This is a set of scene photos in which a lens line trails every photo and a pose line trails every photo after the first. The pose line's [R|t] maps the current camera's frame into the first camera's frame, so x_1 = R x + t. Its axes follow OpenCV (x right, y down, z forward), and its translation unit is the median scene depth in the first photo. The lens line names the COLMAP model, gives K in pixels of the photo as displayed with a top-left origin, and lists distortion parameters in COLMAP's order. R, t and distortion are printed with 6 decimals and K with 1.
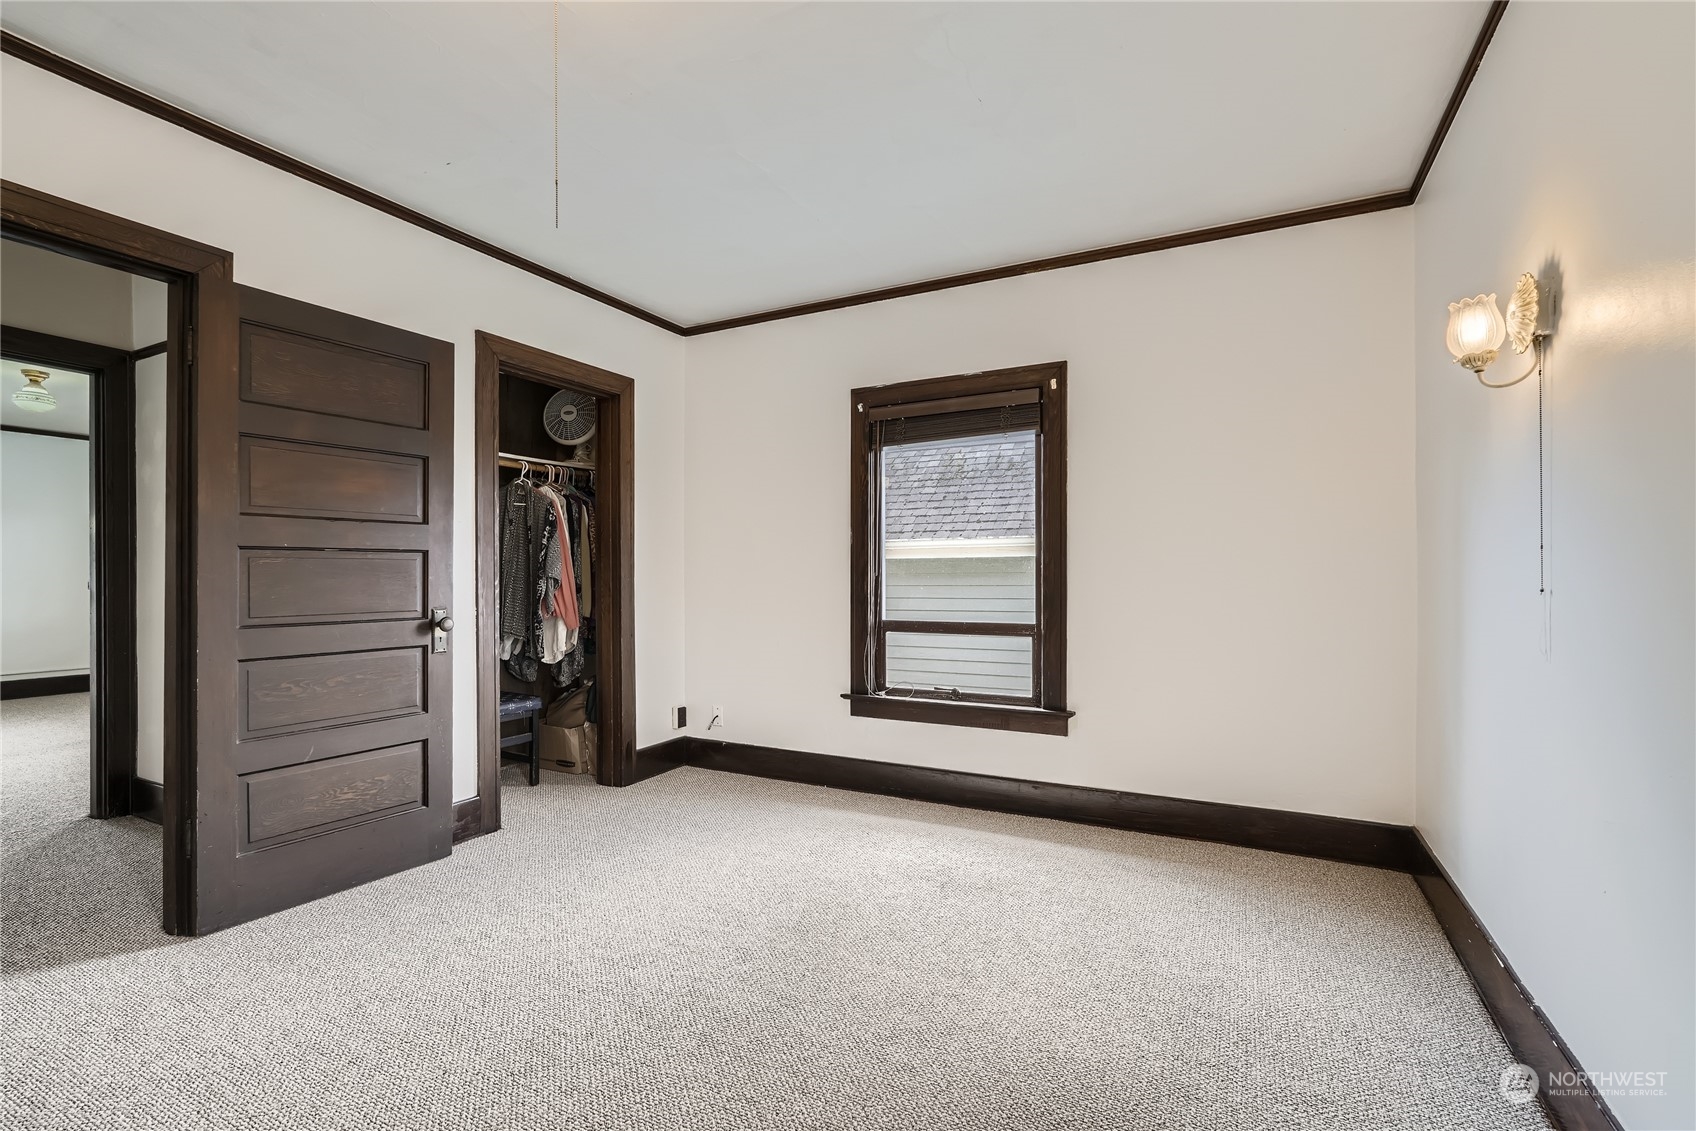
lens RADIAL K [[758.7, 0, 842.6], [0, 758.7, 574.3], [0, 0, 1]] dist [0.000621, 0.000138]
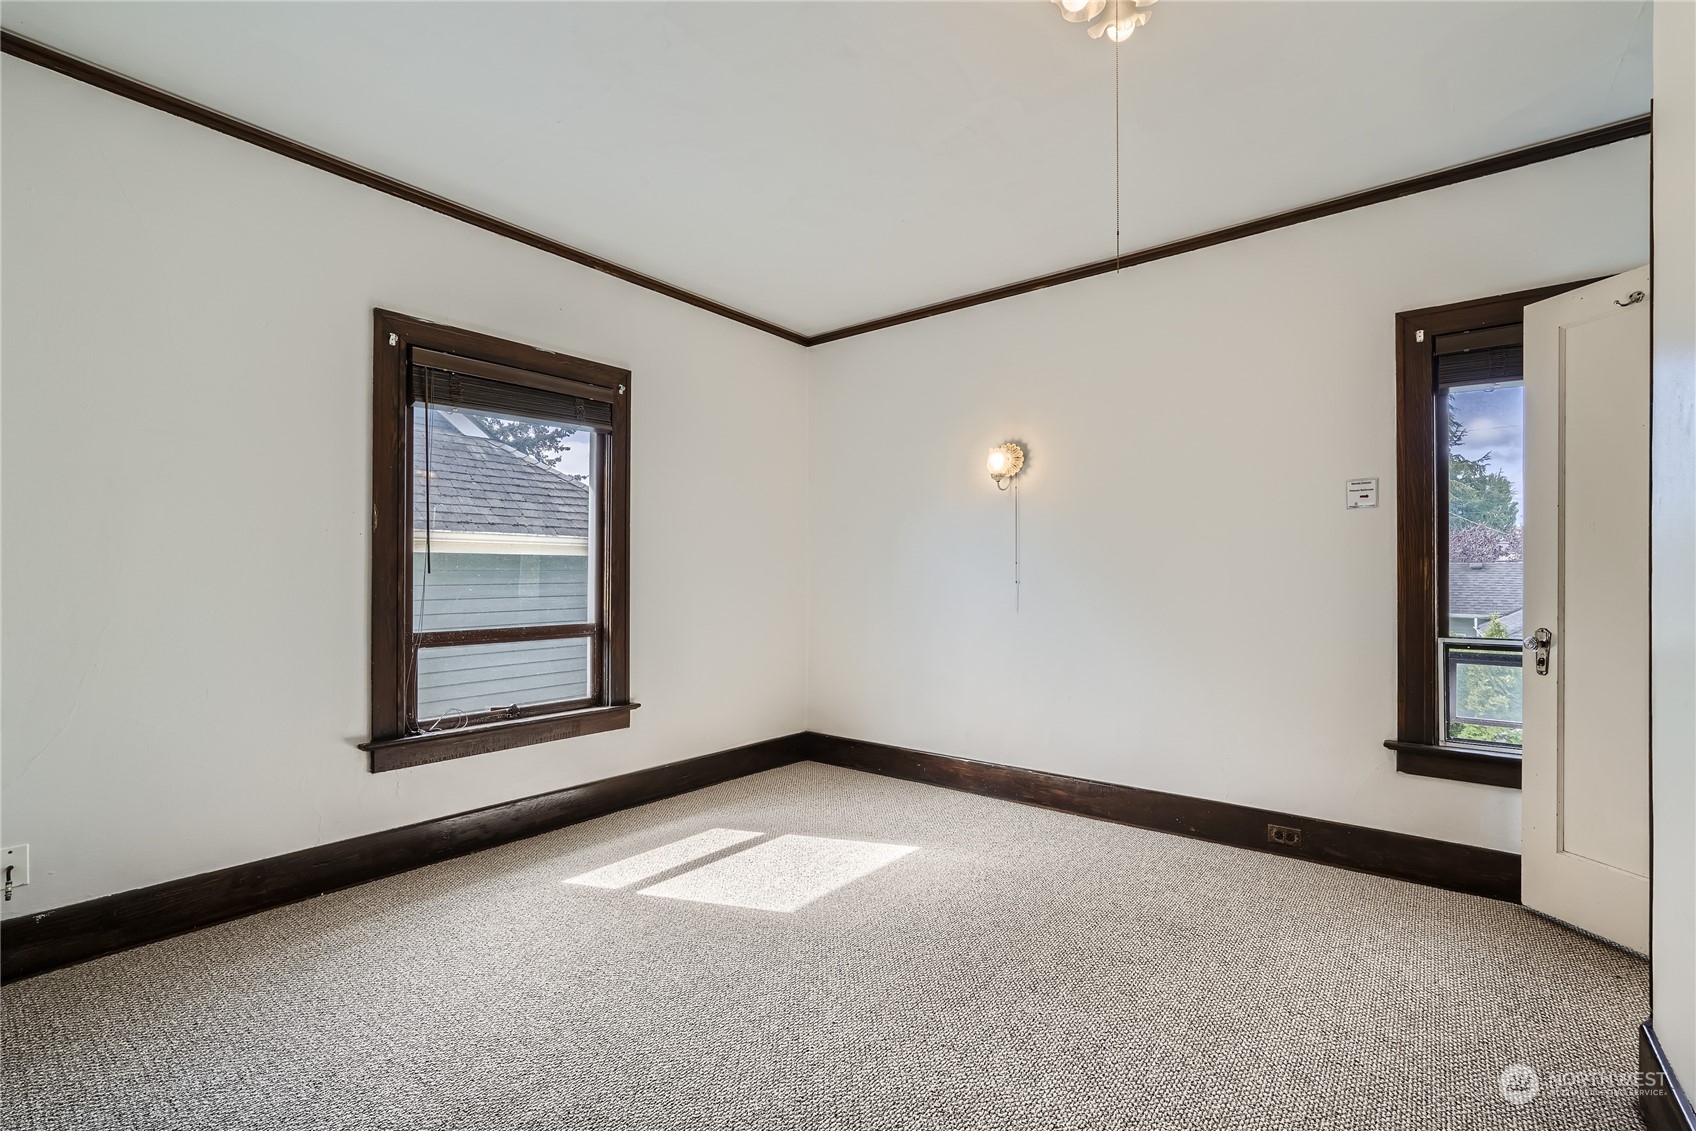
lens RADIAL K [[758.7, 0, 842.6], [0, 758.7, 574.3], [0, 0, 1]] dist [0.000621, 0.000138]
pose [[0.193711, 0.003196, 0.981053, -0.636924], [-0.007894, 0.999967, -0.001699, 0.000153], [-0.981027, -0.007416, 0.193730, 0.473357]]
